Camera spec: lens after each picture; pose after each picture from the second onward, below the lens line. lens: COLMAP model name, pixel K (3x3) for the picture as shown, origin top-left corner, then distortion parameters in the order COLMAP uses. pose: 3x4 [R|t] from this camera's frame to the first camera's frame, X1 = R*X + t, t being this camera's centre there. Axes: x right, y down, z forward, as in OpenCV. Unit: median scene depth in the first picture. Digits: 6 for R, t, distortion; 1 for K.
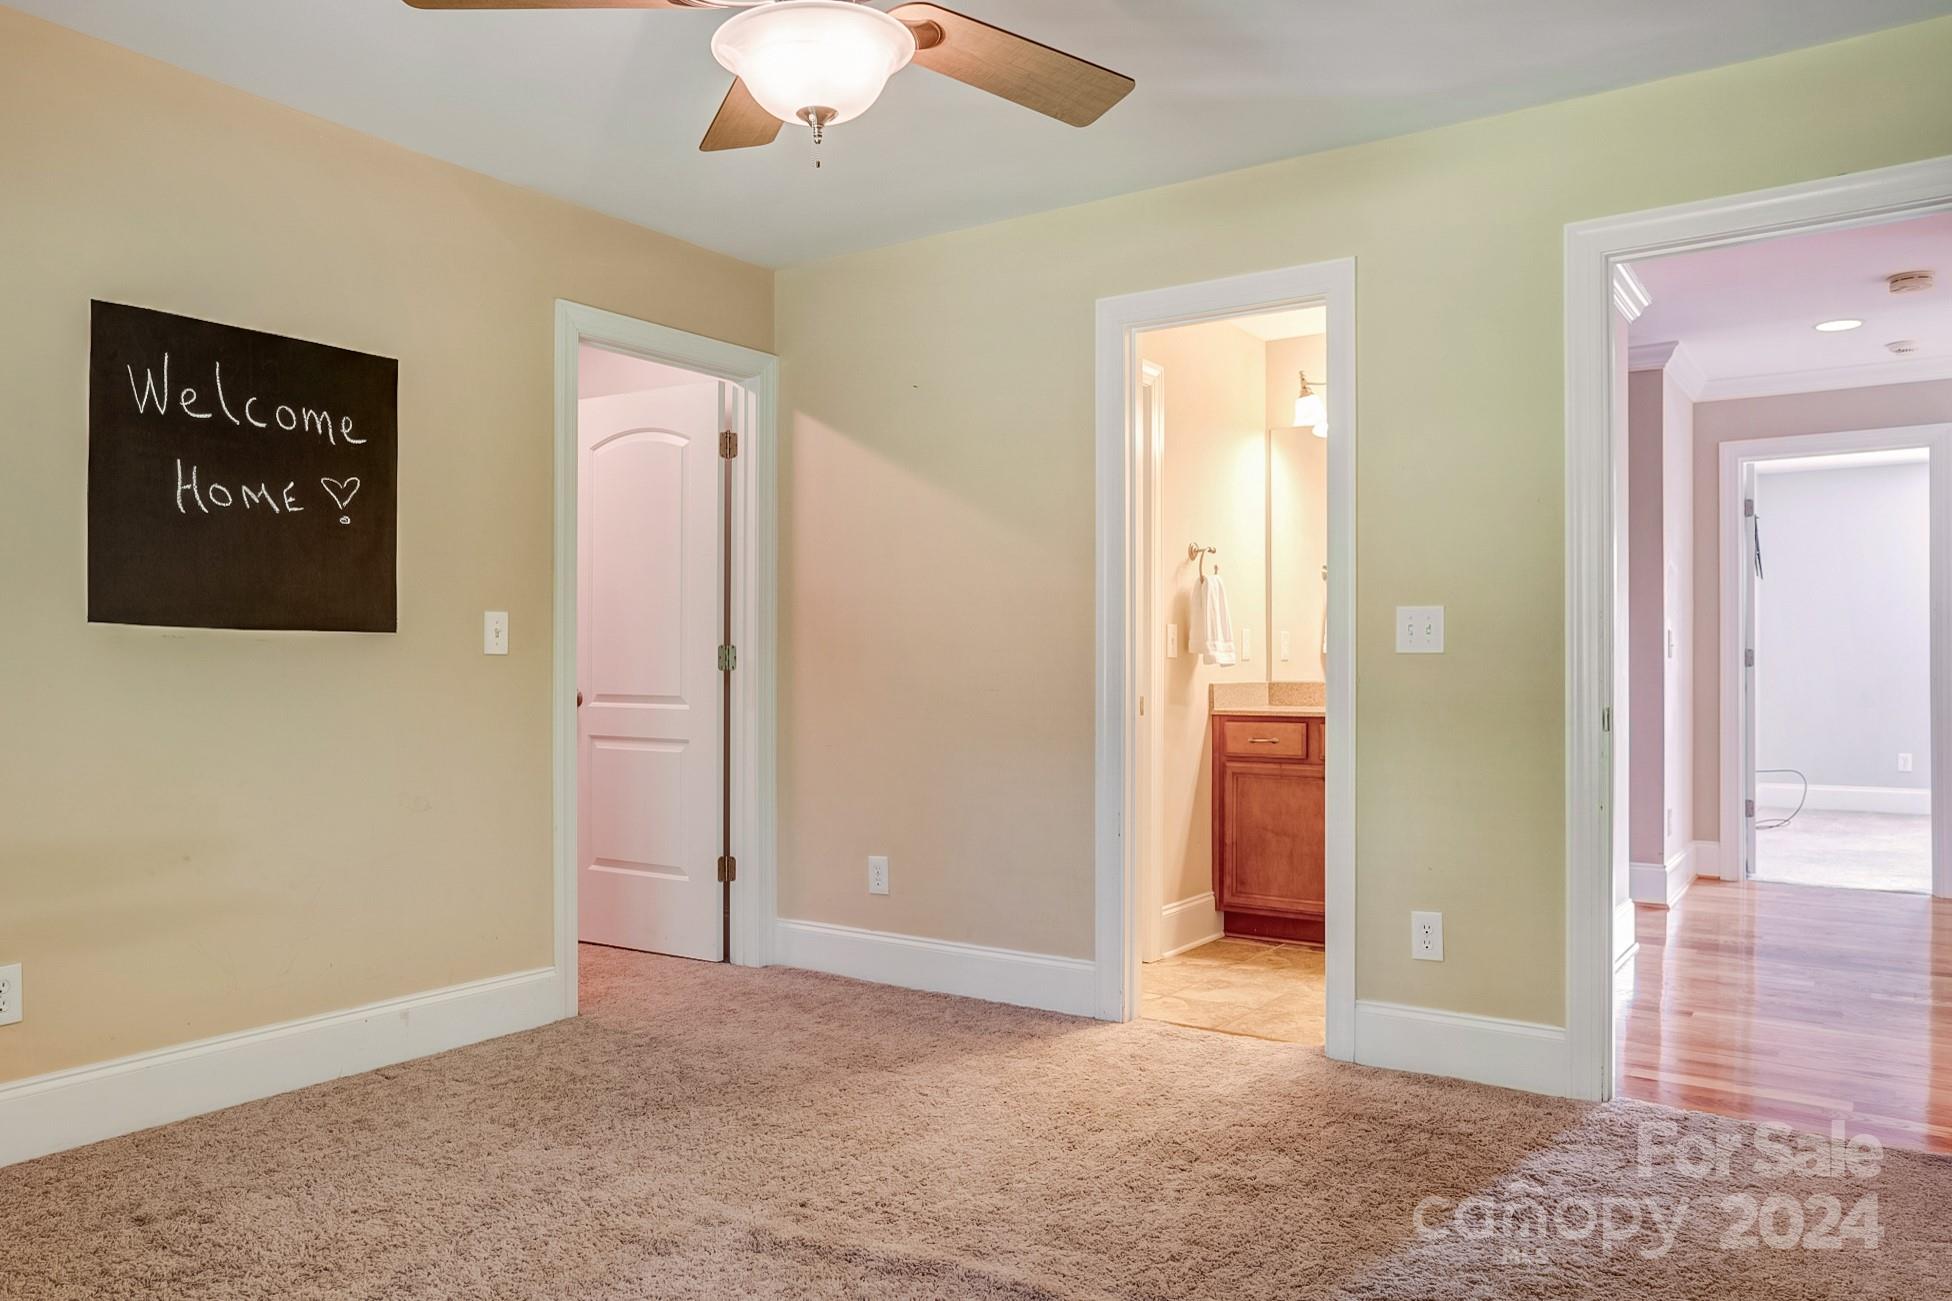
lens RADIAL K [[1381.8, 0, 971.2], [0, 1381.8, 662.9], [0, 0, 1]] dist [-0.068414, 0.079626]
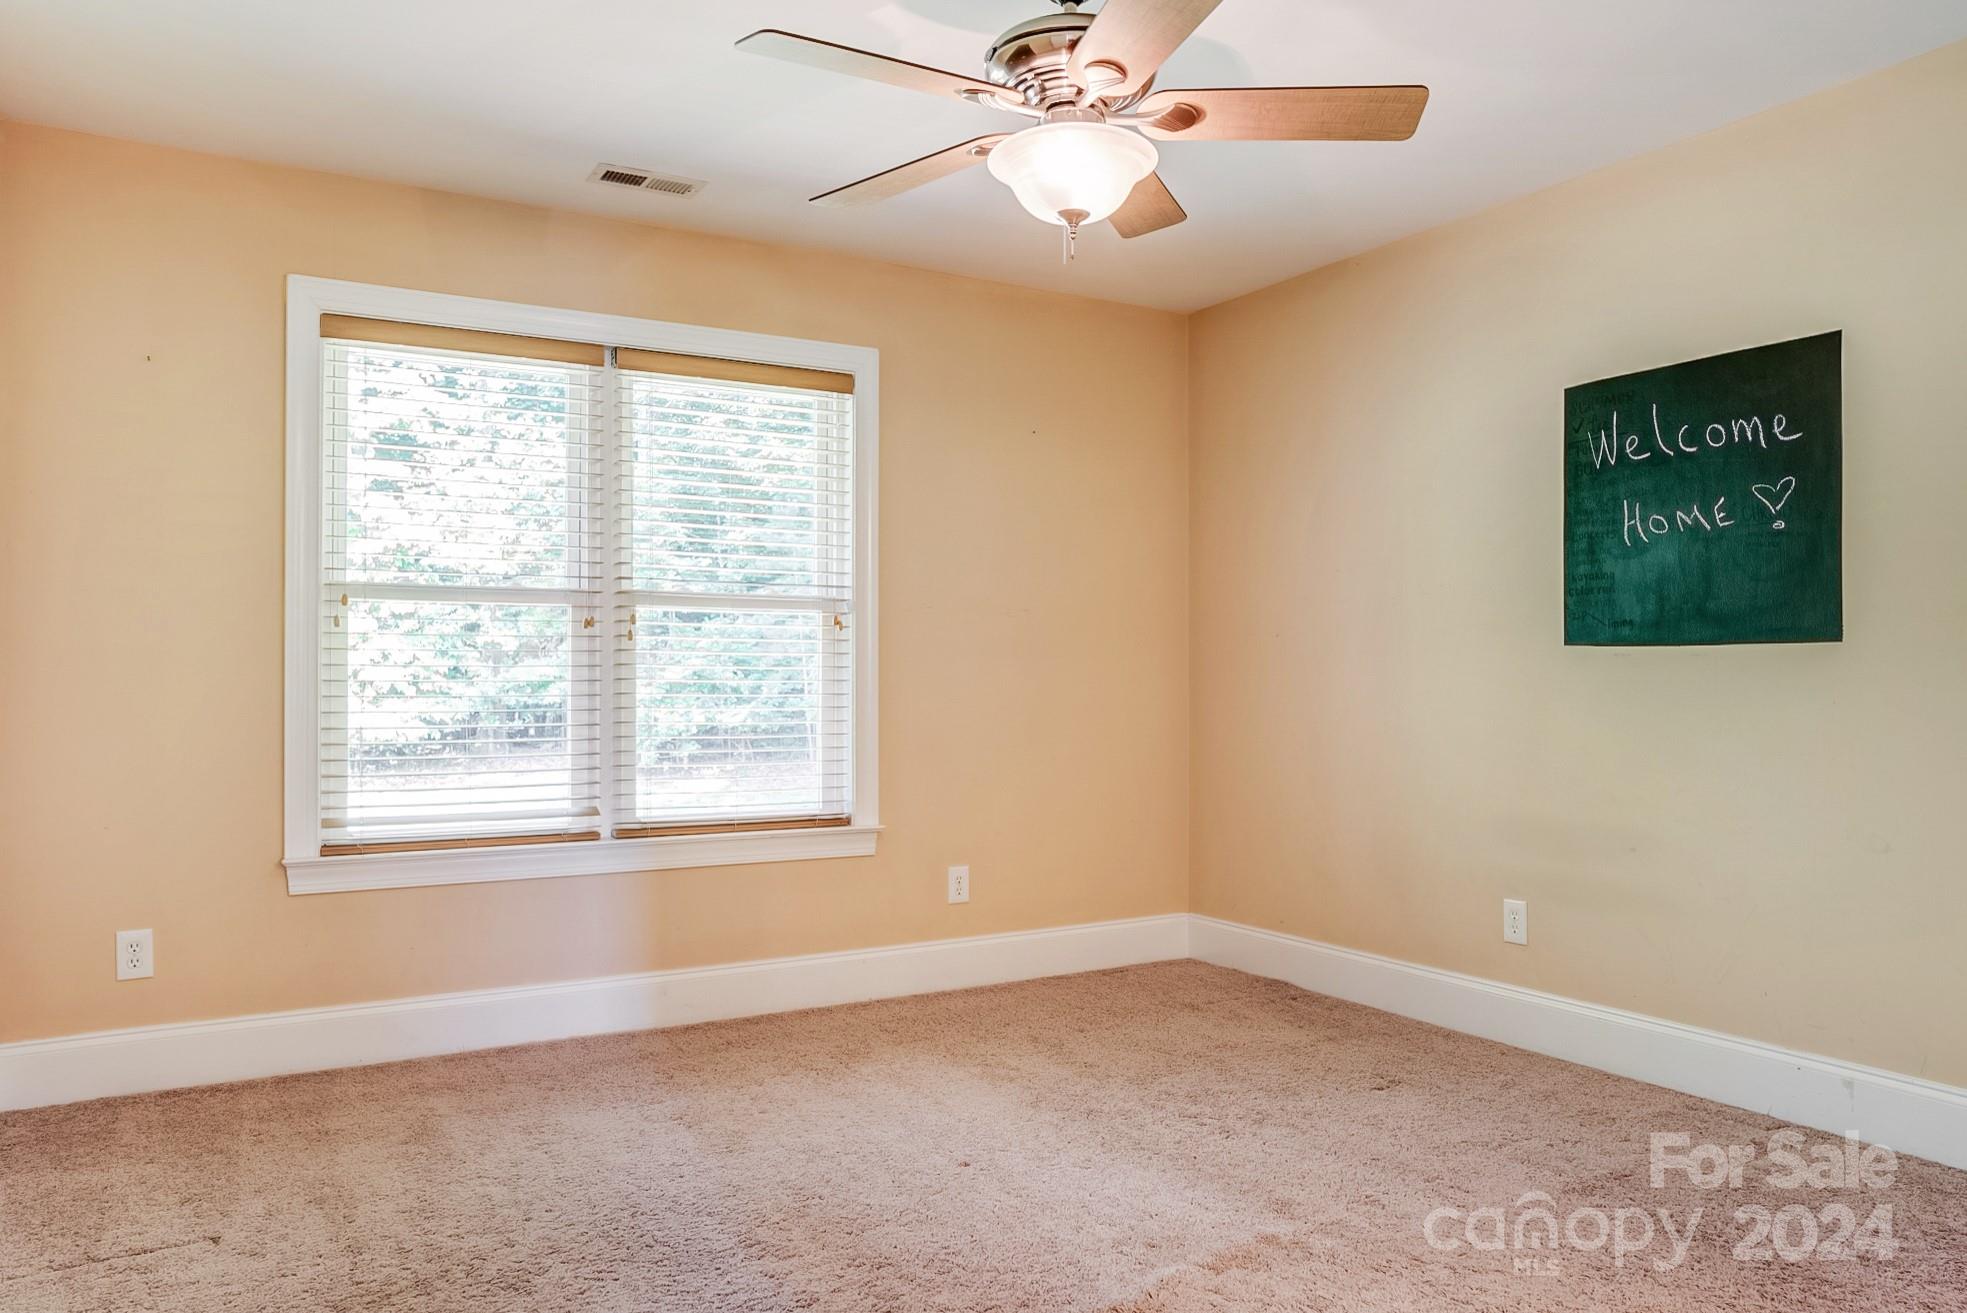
lens RADIAL K [[1392.4, 0, 978.7], [0, 1392.4, 668.9], [0, 0, 1]] dist [-0.068414, 0.079626]
pose [[-0.430998, -0.010044, -0.902297, 0.653858], [0.001225, 0.999931, -0.011715, 0.005390], [0.902352, -0.006154, -0.430956, 0.943524]]
